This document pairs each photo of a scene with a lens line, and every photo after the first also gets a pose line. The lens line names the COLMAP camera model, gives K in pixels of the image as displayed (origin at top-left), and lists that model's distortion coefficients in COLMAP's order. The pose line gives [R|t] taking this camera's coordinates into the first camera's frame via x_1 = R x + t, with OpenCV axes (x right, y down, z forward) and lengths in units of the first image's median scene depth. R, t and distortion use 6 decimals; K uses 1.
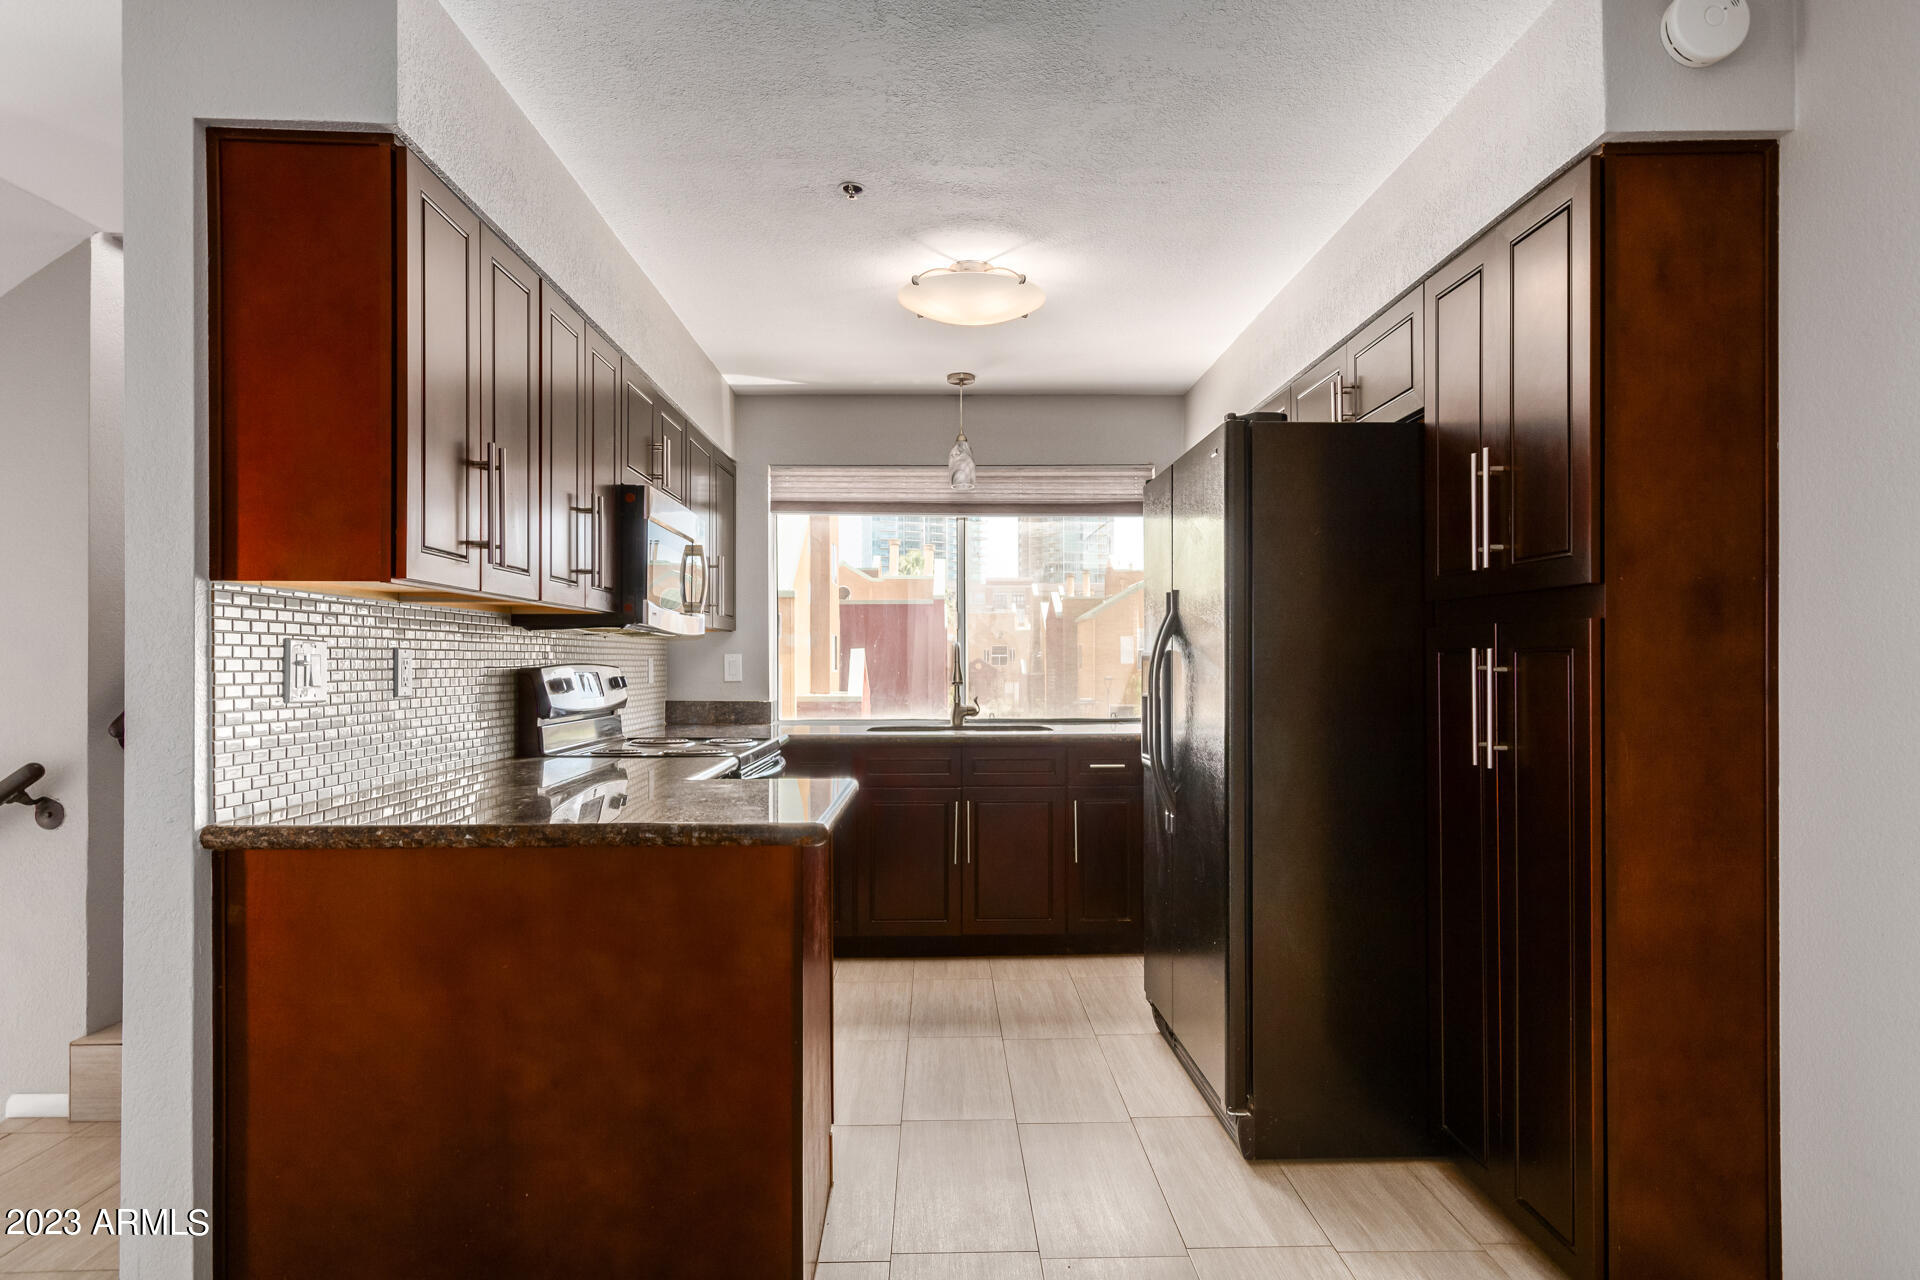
lens RADIAL K [[1032.5, 0, 956.1], [0, 1032.5, 659.1], [0, 0, 1]] dist [0.004279, 0.000533]
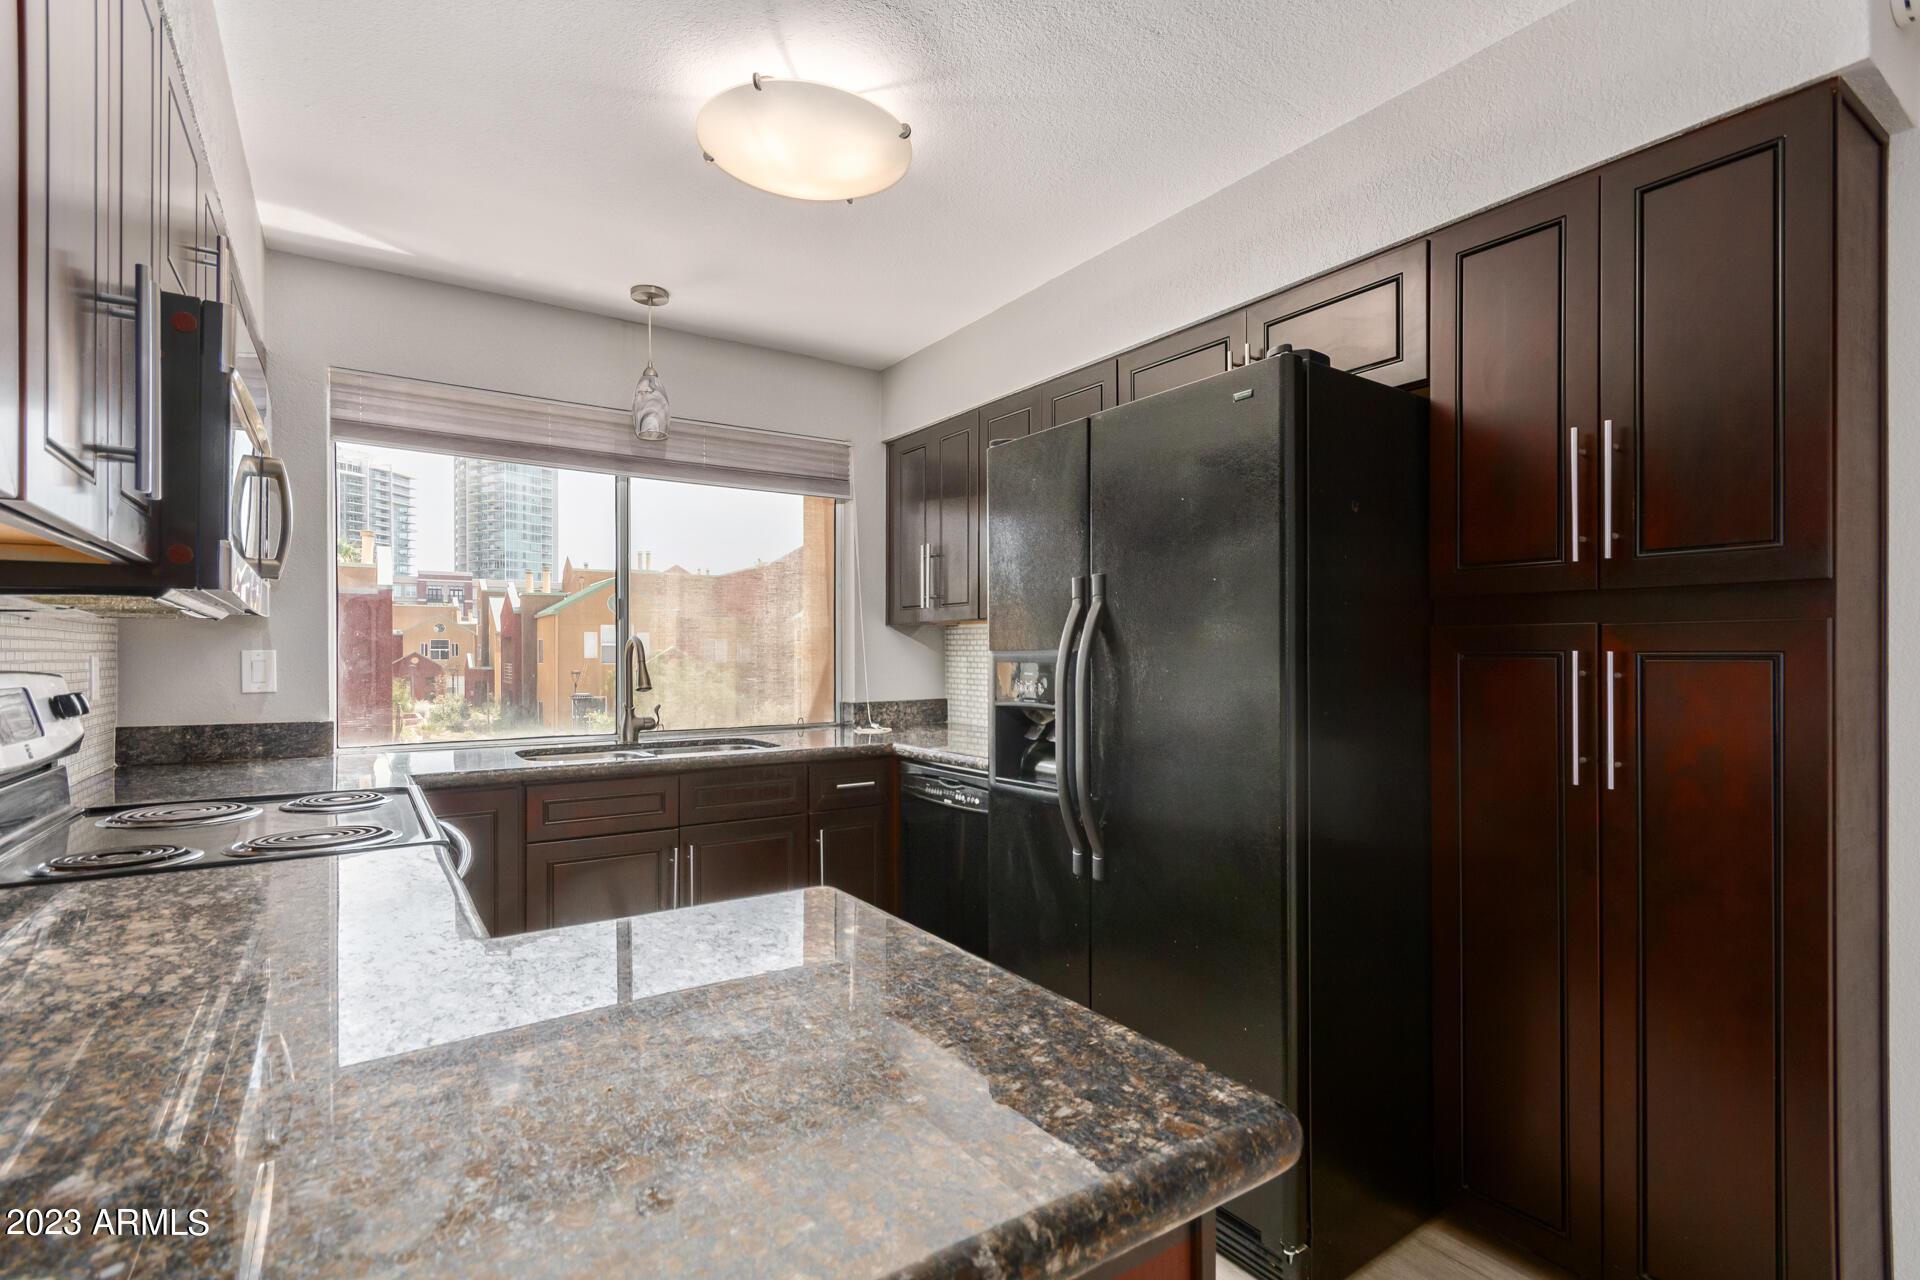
lens RADIAL K [[893.7, 0, 964.1], [0, 893.7, 651.3], [0, 0, 1]] dist [0.000111, 0.000612]
pose [[0.836568, 0.003574, 0.547851, -0.240761], [-0.002037, 0.999992, -0.003414, -0.004935], [-0.547859, 0.001740, 0.836569, 0.461887]]
